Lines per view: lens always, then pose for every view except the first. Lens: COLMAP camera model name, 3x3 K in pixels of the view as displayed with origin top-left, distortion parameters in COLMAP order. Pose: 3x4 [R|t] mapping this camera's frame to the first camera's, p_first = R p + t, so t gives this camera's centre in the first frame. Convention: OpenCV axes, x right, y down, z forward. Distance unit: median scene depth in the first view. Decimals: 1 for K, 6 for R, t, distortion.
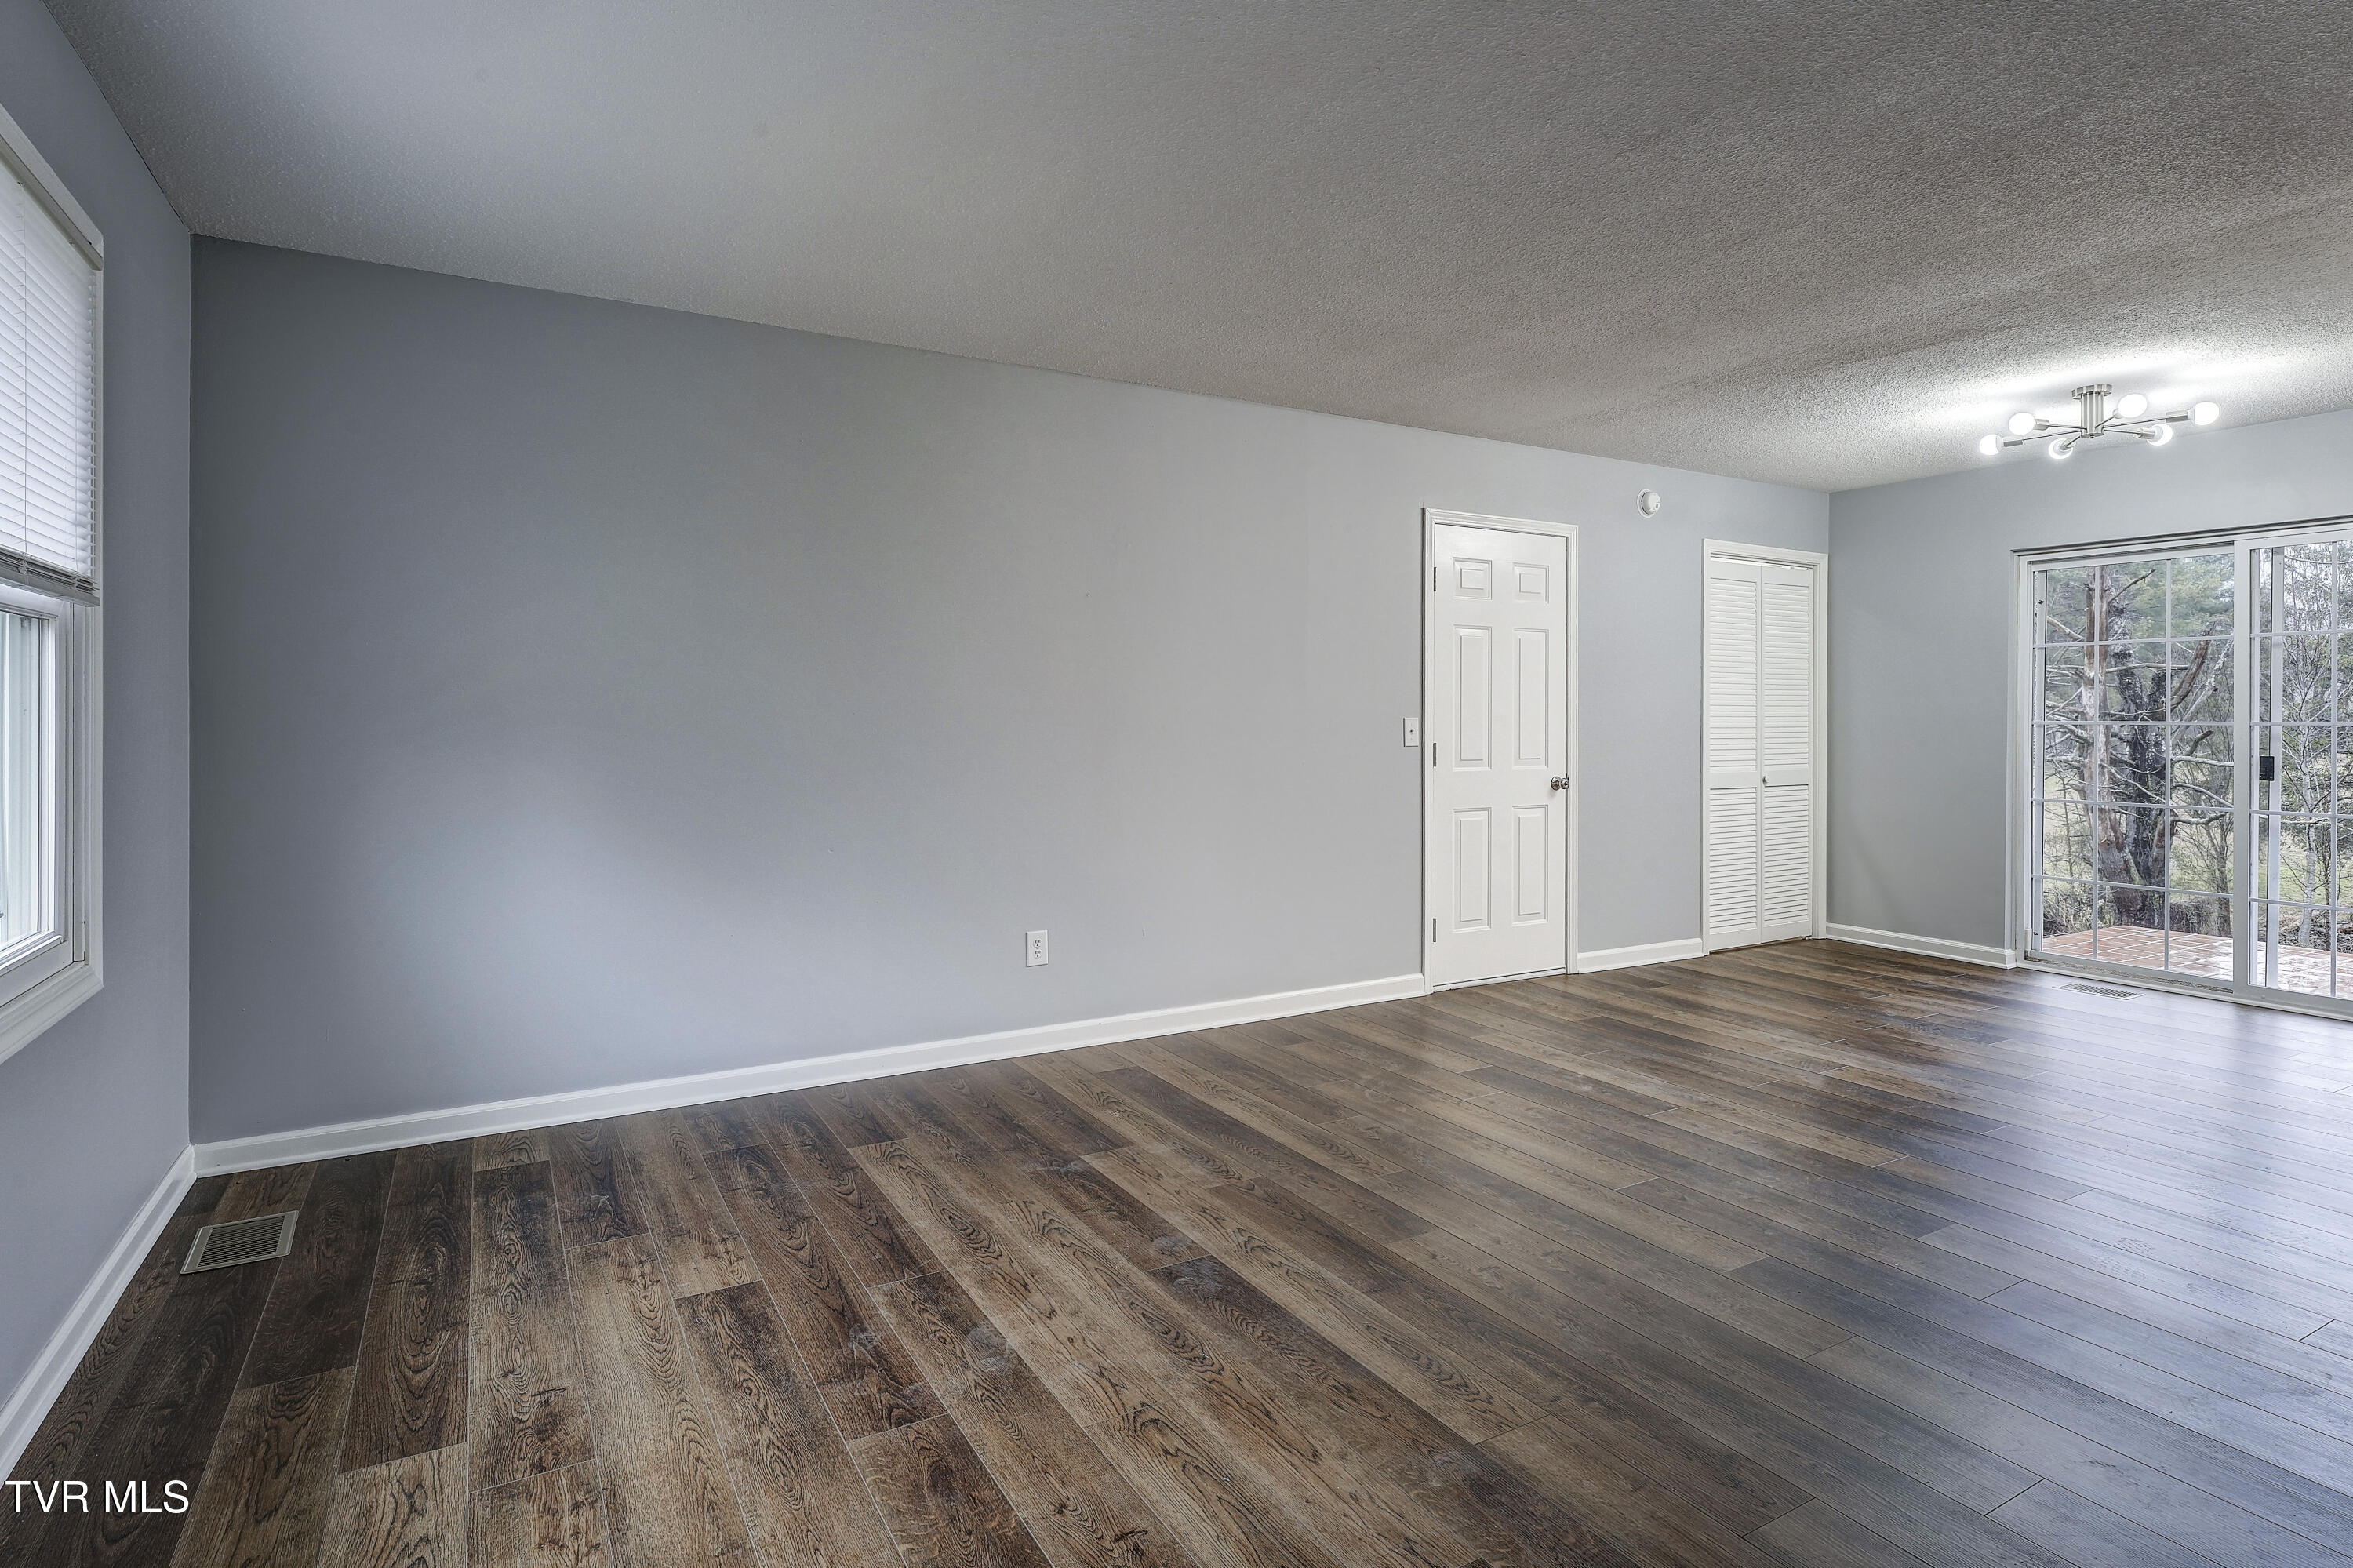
lens RADIAL K [[1226.9, 0, 1200.4], [0, 1226.9, 721.8], [0, 0, 1]] dist [0.004024, 0.000185]
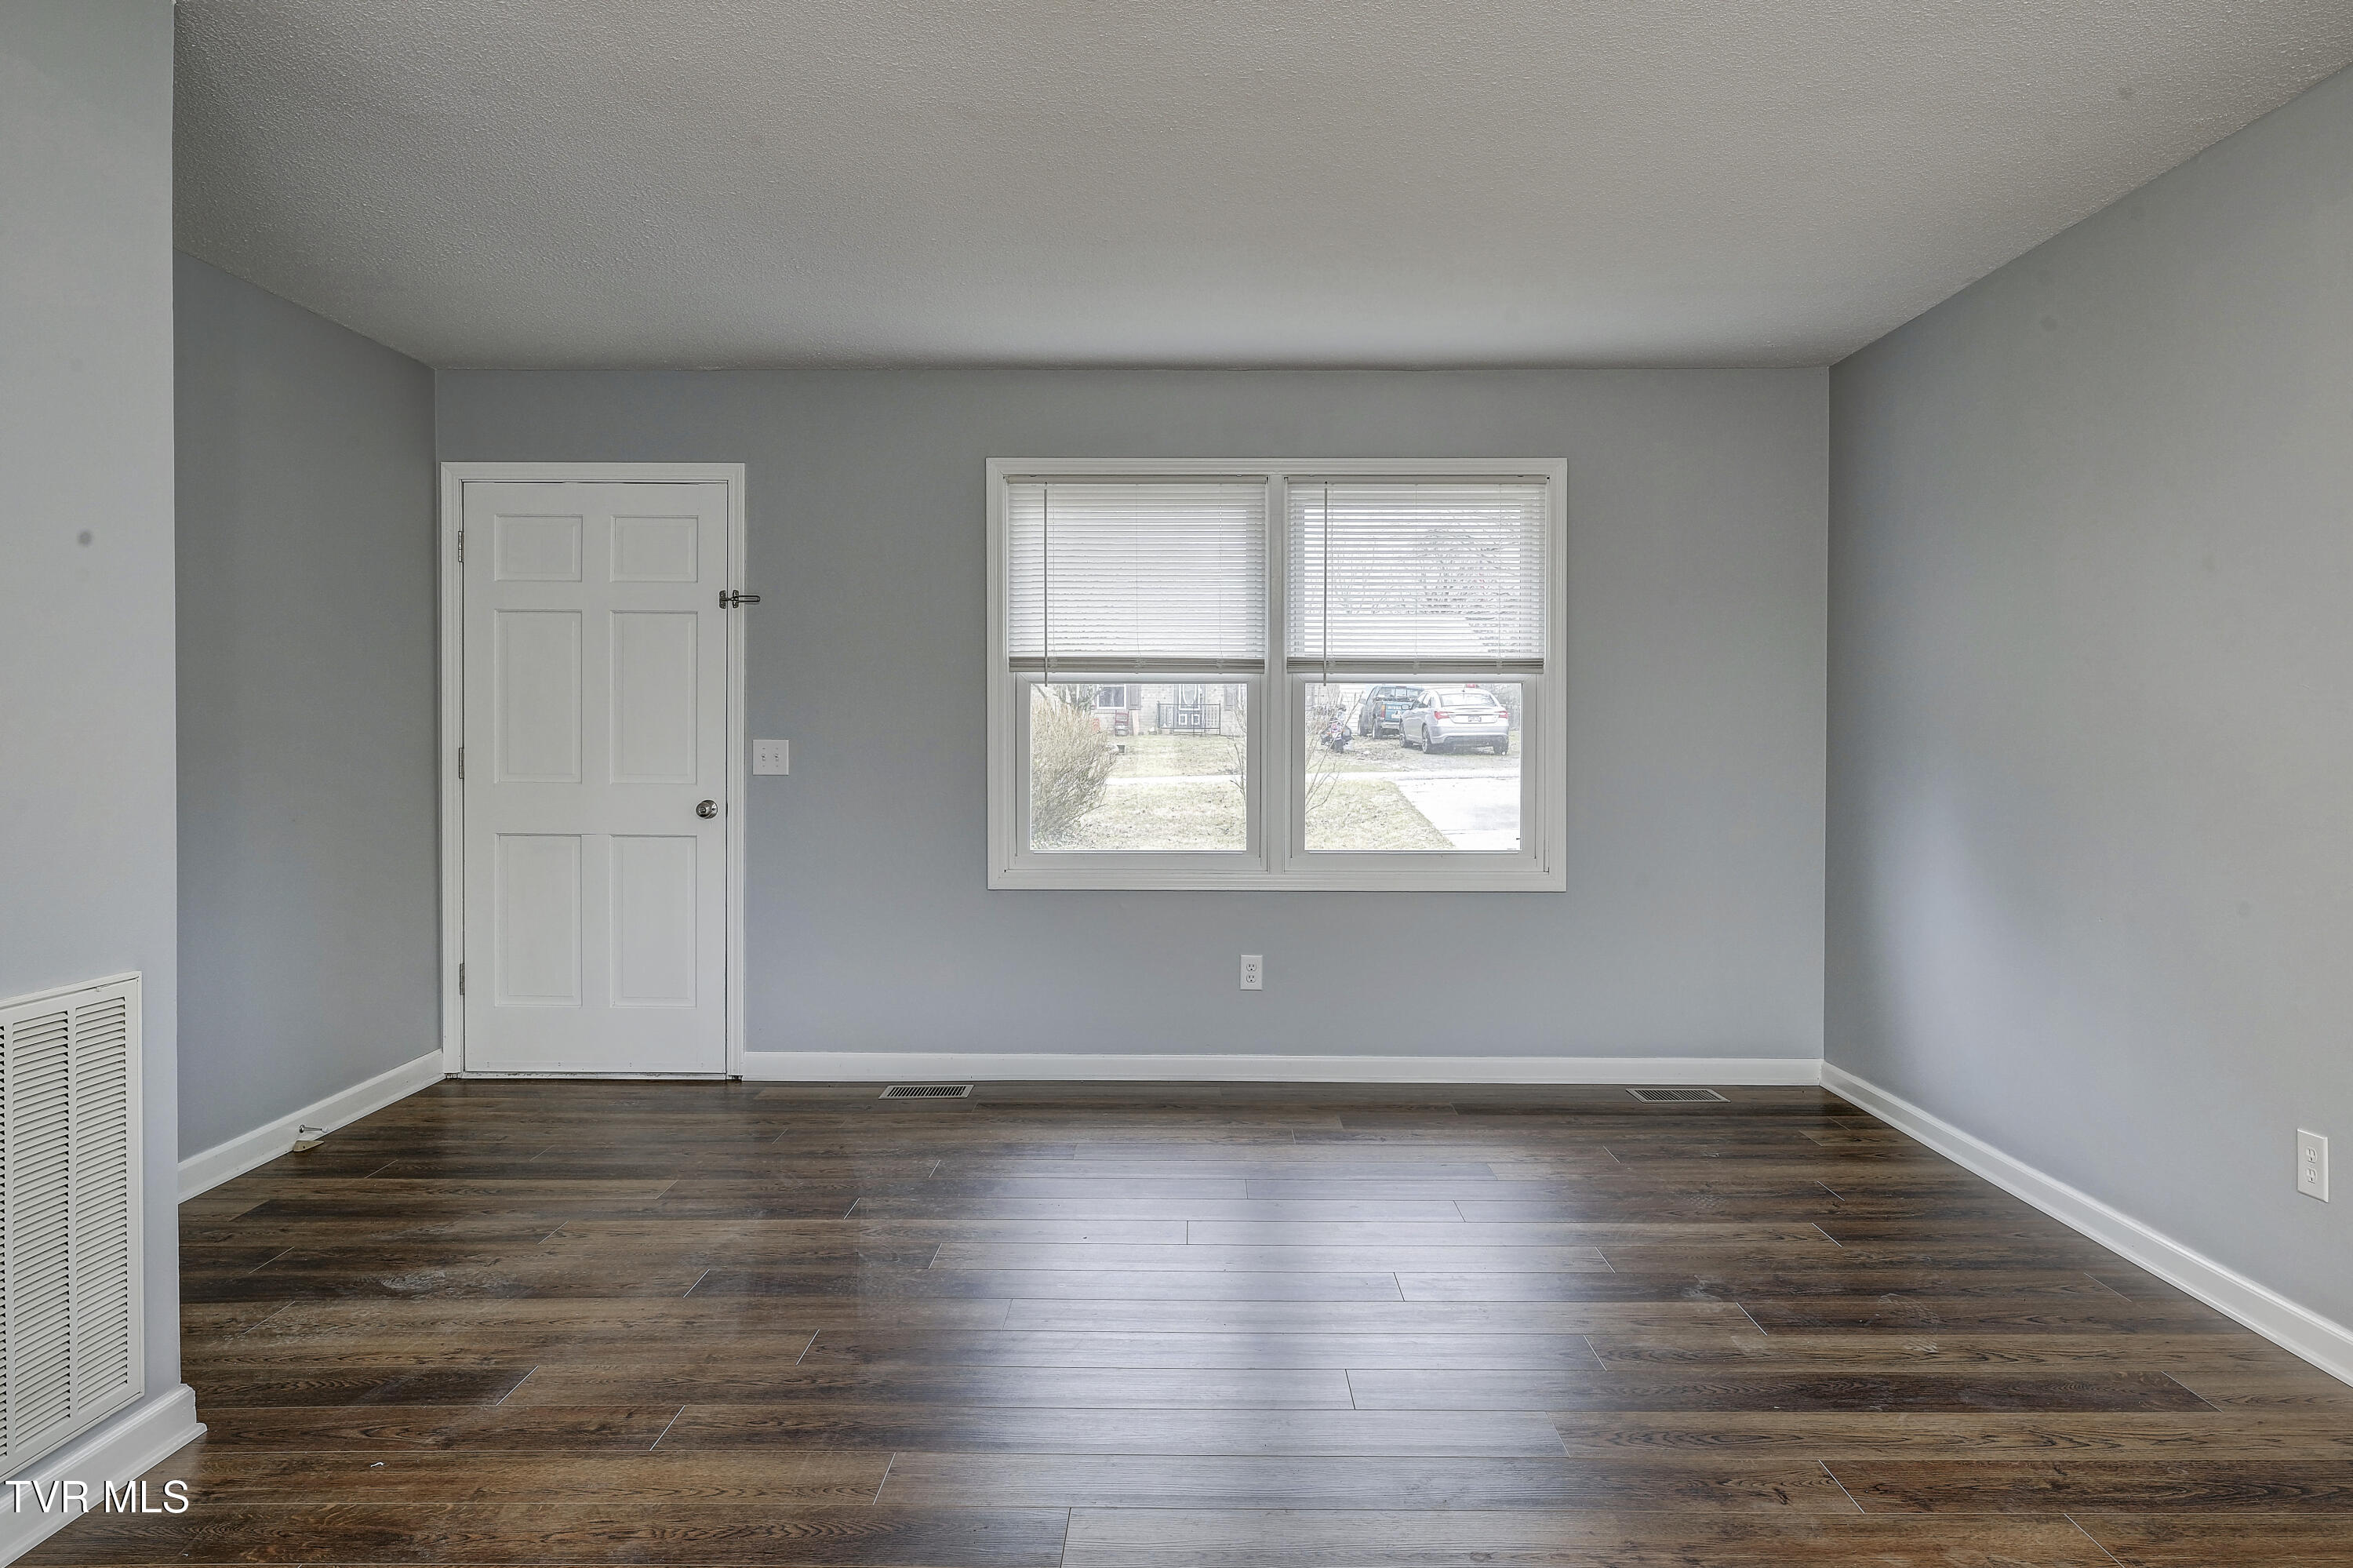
lens RADIAL K [[1614.9, 0, 1180.5], [0, 1614.9, 773.8], [0, 0, 1]] dist [0.000050, 0.000201]
pose [[-0.518274, 0.023187, -0.854901, 0.787886], [-0.005000, 0.999533, 0.030141, -0.007794], [0.855200, 0.019896, -0.517916, 1.013555]]
